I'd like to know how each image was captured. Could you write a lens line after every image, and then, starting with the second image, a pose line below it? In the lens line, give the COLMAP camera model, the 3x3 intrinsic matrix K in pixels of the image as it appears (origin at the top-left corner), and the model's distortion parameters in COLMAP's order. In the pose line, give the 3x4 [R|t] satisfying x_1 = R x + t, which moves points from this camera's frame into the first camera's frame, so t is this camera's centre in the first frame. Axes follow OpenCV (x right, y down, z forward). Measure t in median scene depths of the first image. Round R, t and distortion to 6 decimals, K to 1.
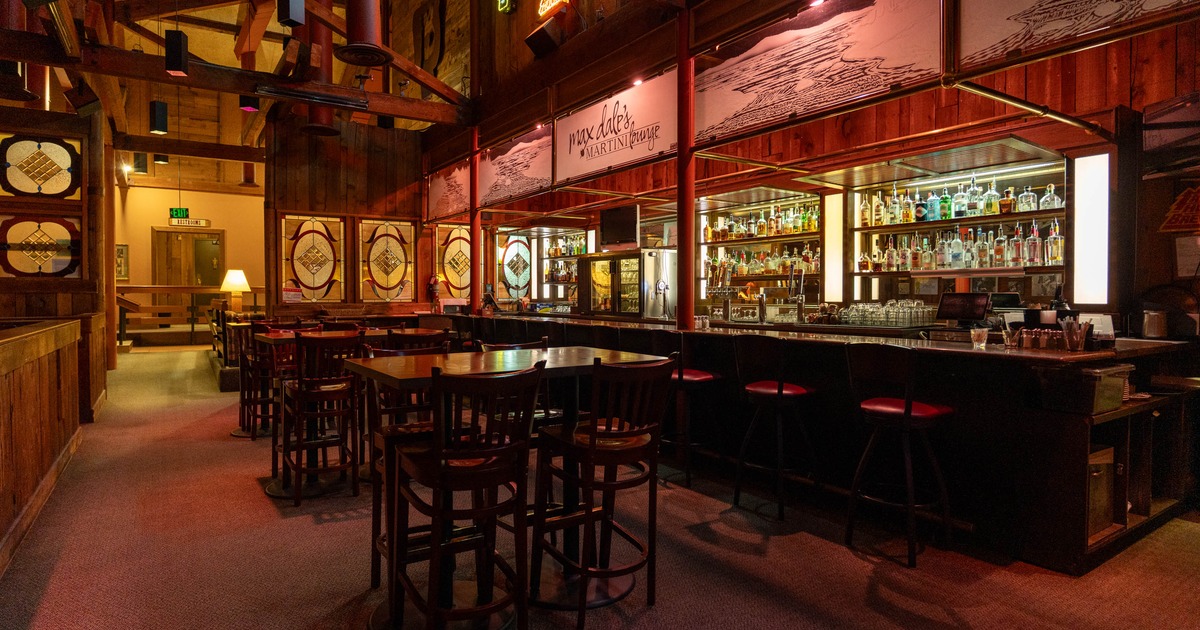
lens RADIAL K [[615.0, 0, 597.8], [0, 615.0, 231.2], [0, 0, 1]] dist [-0.002906, -0.001097]
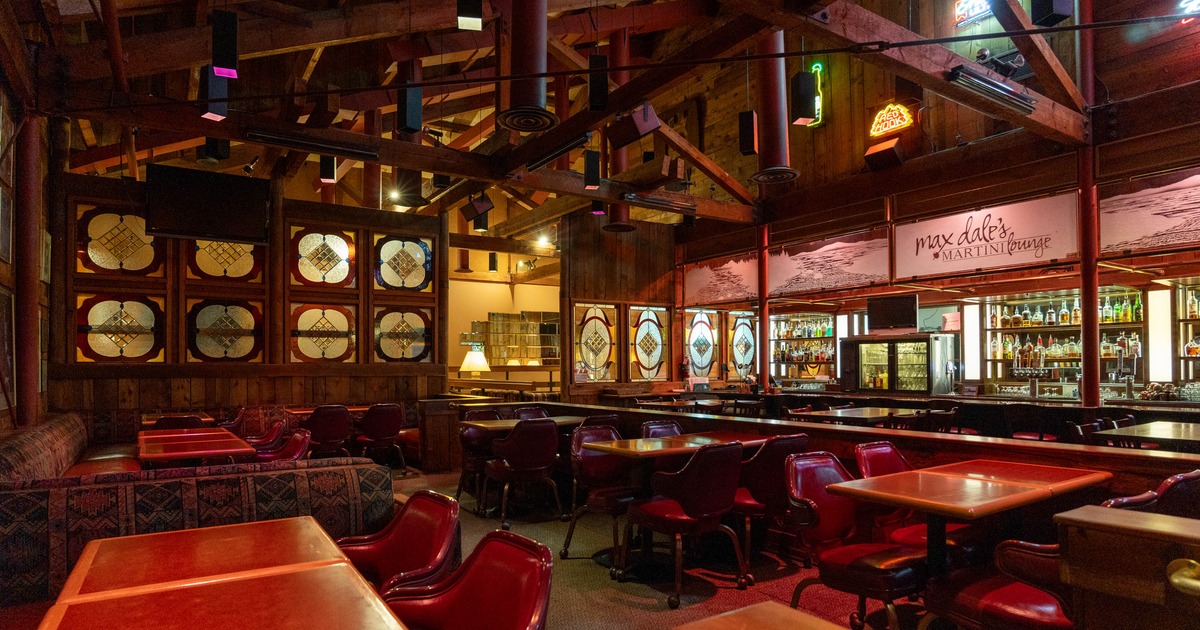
lens RADIAL K [[658.8, 0, 601.8], [0, 658.8, 301.7], [0, 0, 1]] dist [0.036273, -0.002224]
pose [[0.999557, -0.003649, 0.029541, -0.549209], [0.003641, 0.999993, 0.000309, -0.031970], [-0.029542, -0.000202, 0.999564, -0.199694]]
